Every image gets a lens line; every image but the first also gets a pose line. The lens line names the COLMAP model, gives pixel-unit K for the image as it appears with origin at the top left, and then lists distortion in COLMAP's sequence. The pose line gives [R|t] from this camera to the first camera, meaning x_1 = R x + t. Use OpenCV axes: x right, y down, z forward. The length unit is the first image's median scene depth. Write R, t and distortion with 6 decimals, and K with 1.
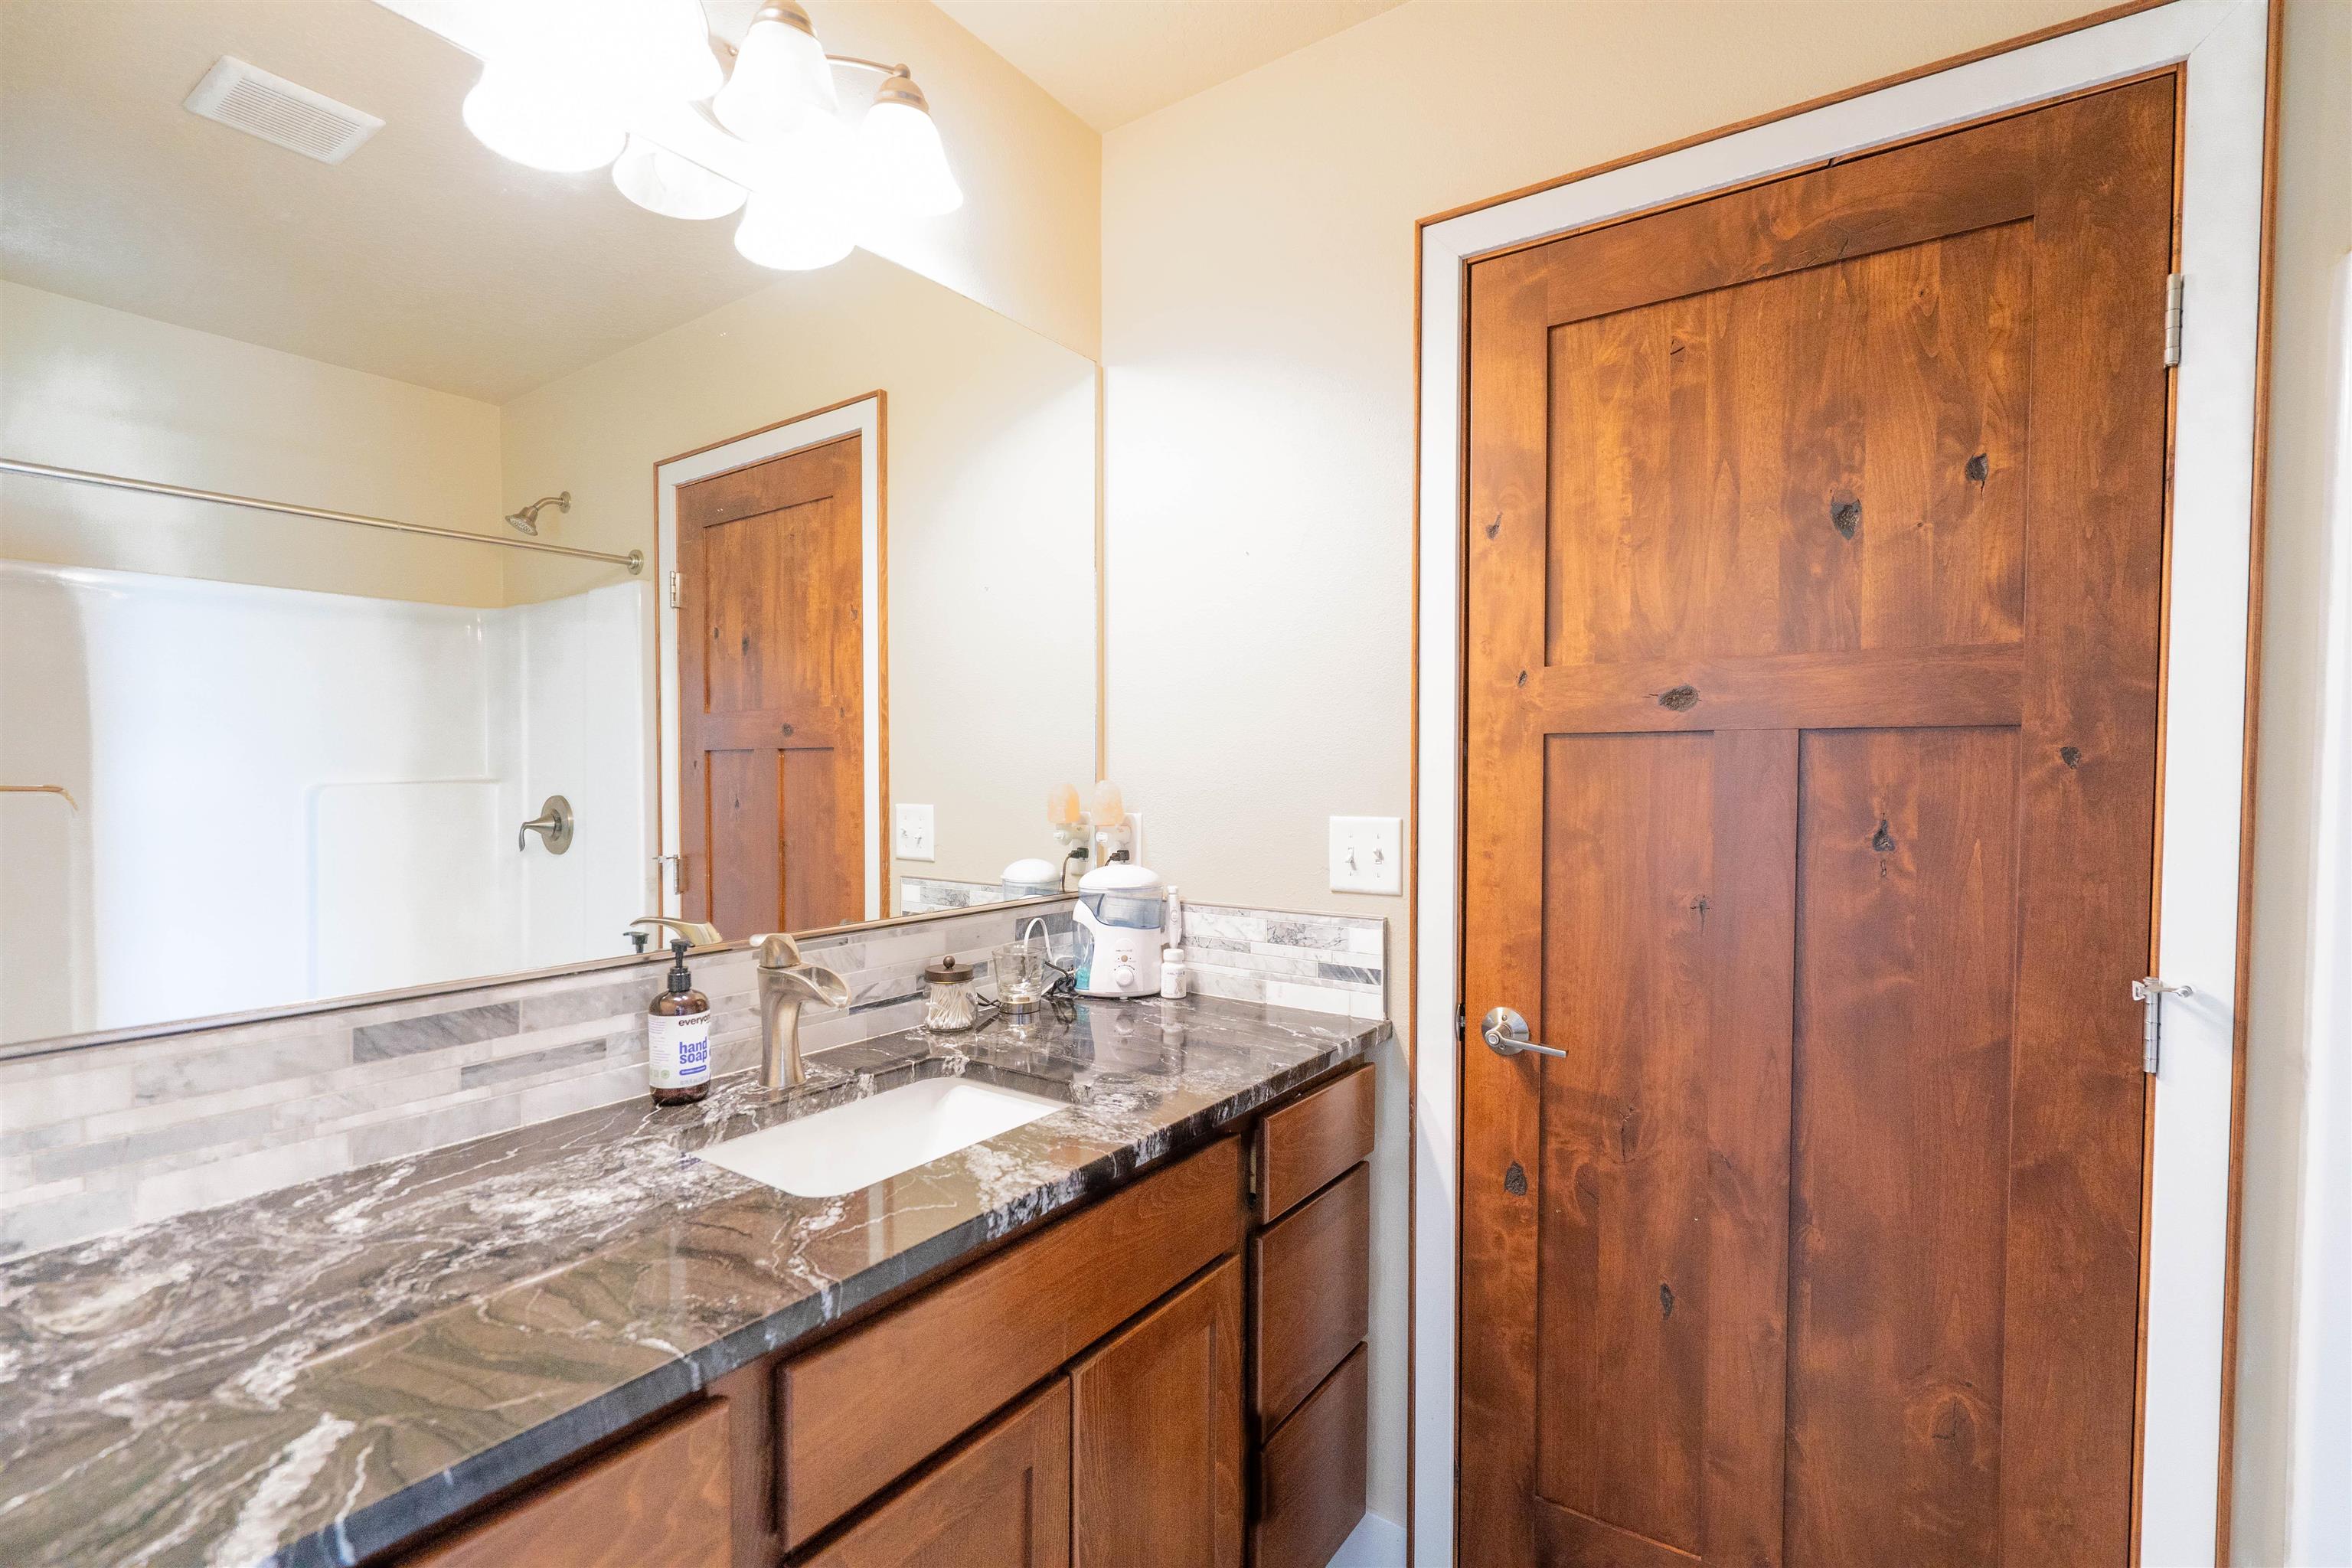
lens RADIAL K [[1061.1, 0, 1169.7], [0, 1061.1, 791.3], [0, 0, 1]] dist [-0.004015, 0.000217]
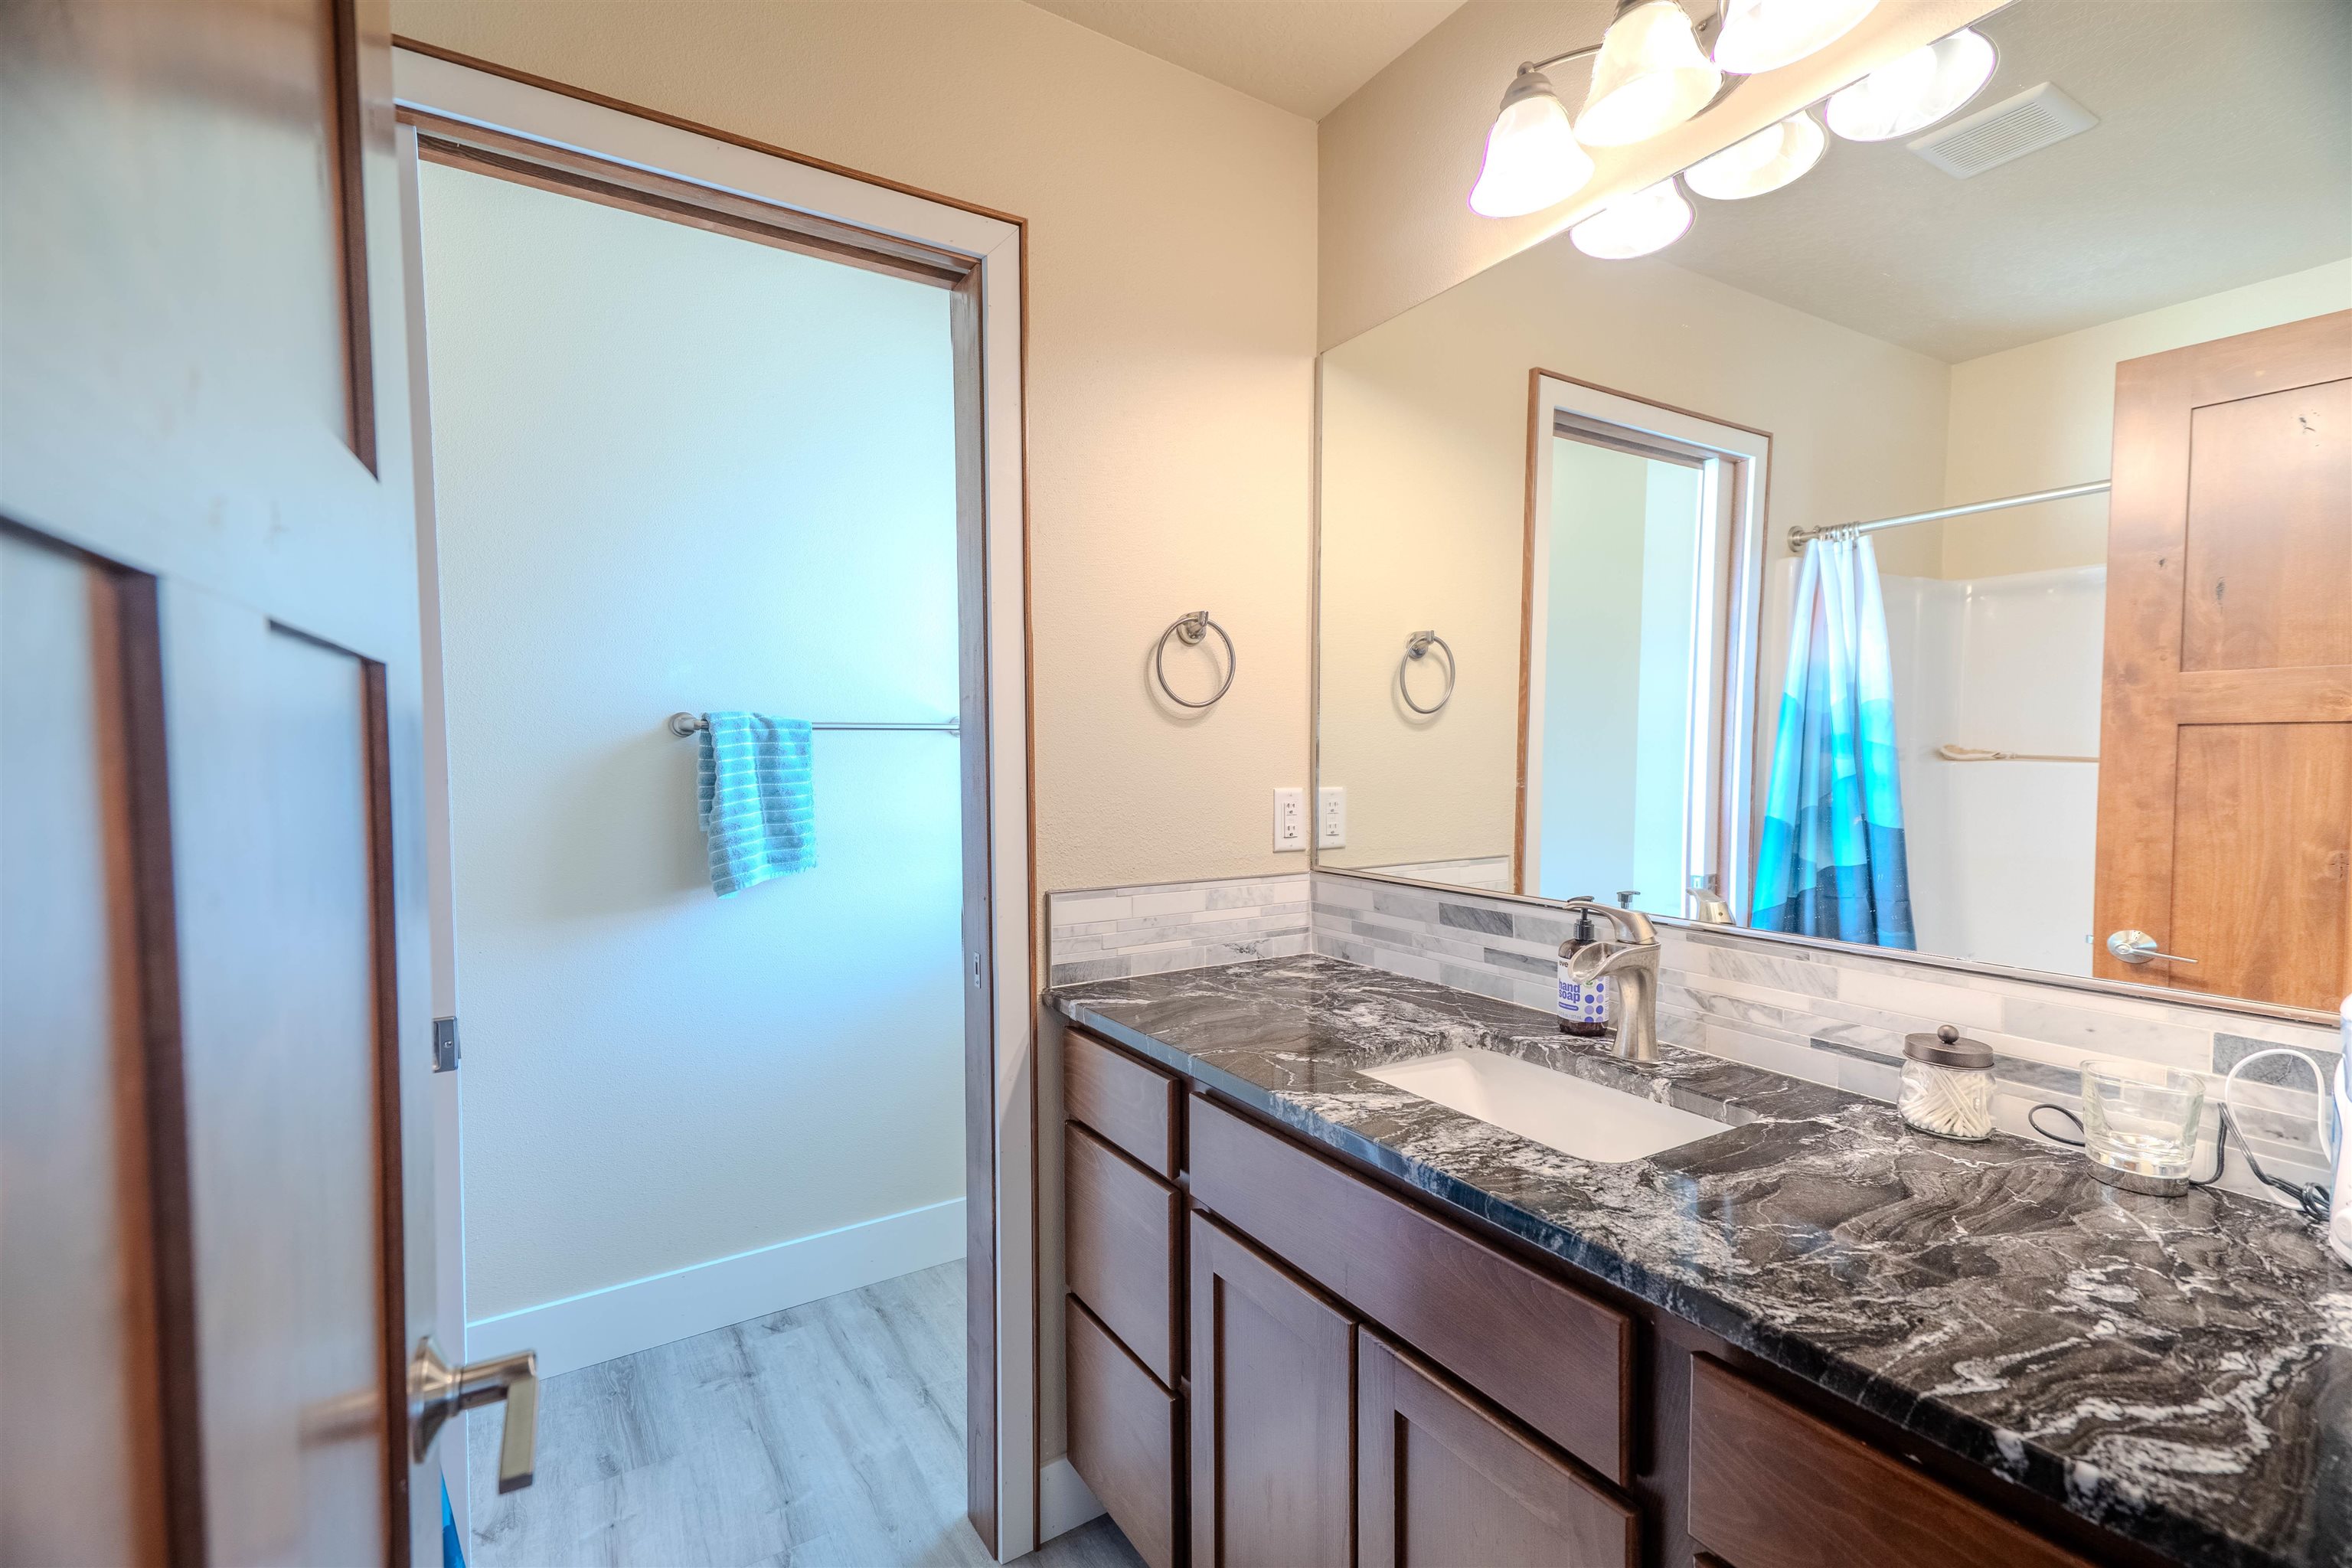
lens RADIAL K [[1061.1, 0, 1169.7], [0, 1061.1, 791.3], [0, 0, 1]] dist [-0.004015, 0.000217]
pose [[-0.407383, 0.028465, -0.912814, 0.870164], [-0.024106, 0.998831, 0.041906, -0.014288], [0.912939, 0.039076, -0.406220, 1.168247]]
